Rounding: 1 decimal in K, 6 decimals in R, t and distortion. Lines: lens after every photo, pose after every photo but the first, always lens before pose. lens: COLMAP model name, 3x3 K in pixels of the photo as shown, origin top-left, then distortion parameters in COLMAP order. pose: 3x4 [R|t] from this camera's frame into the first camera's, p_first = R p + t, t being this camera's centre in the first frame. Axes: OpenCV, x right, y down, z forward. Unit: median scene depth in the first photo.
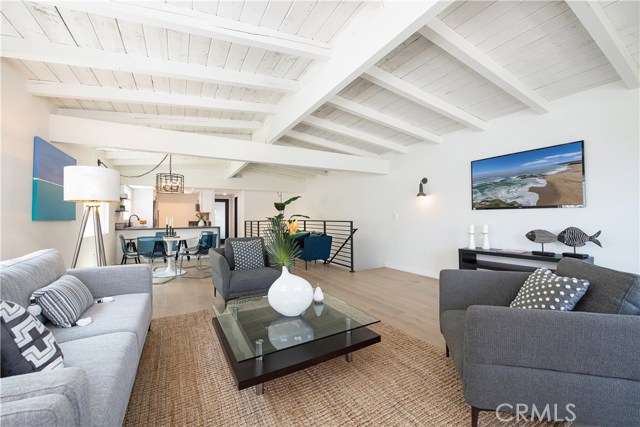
lens RADIAL K [[256.9, 0, 320.6], [0, 256.9, 212.0], [0, 0, 1]] dist [-0.020074, 0.000397]
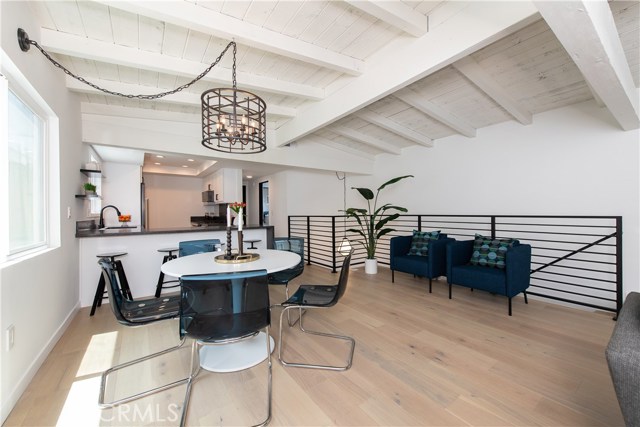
lens RADIAL K [[256.9, 0, 320.4], [0, 256.9, 214.8], [0, 0, 1]] dist [-0.020074, 0.000397]
pose [[0.994745, -0.001380, 0.102374, -0.348672], [-0.001554, 0.999590, 0.028575, 0.015047], [-0.102371, -0.028584, 0.994335, 0.421412]]
